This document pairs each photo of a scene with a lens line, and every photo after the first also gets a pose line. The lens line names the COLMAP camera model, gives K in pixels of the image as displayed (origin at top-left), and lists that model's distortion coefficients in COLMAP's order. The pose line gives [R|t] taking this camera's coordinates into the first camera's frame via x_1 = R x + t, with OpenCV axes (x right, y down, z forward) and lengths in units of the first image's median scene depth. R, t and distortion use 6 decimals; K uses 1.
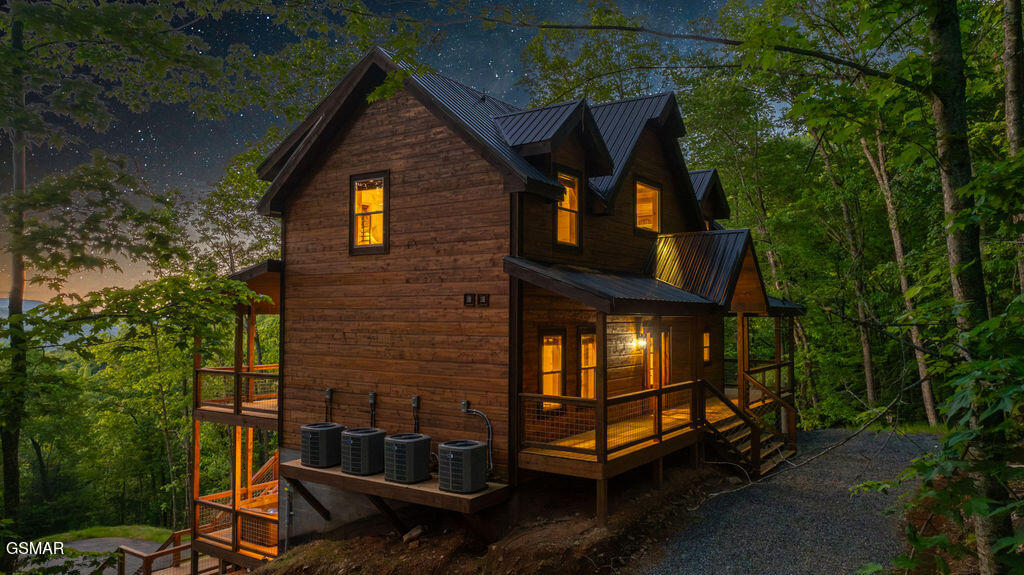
lens RADIAL K [[717.7, 0, 512.3], [0, 717.7, 286.0], [0, 0, 1]] dist [-0.001039, 0.003900]
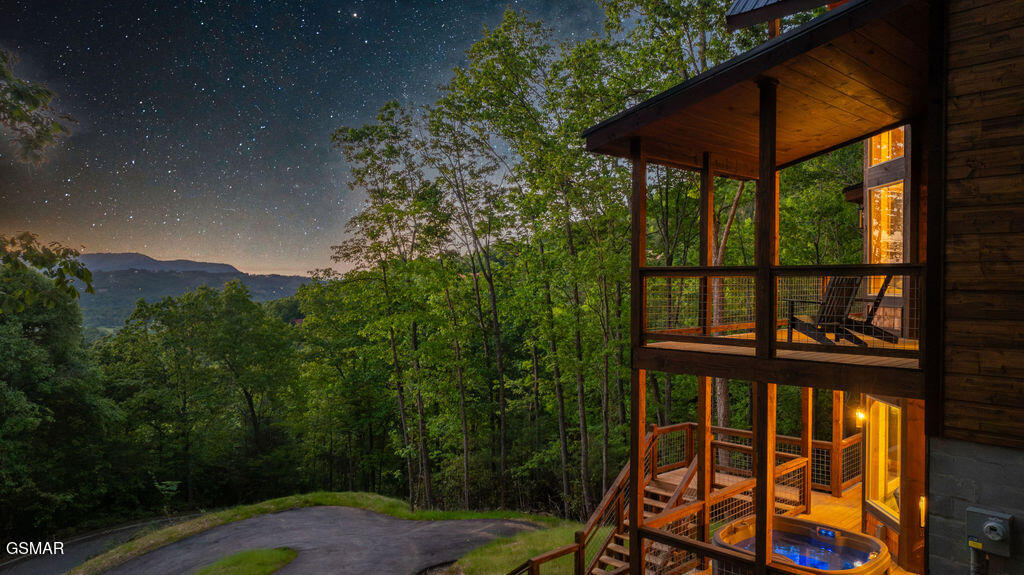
lens RADIAL K [[717.7, 0, 511.5], [0, 717.7, 288.4], [0, 0, 1]] dist [-0.001039, 0.003900]
pose [[0.979037, 0.004734, -0.203628, -0.161373], [0.006304, 0.998547, 0.053522, 0.039243], [0.203585, -0.053684, 0.977584, 0.188256]]
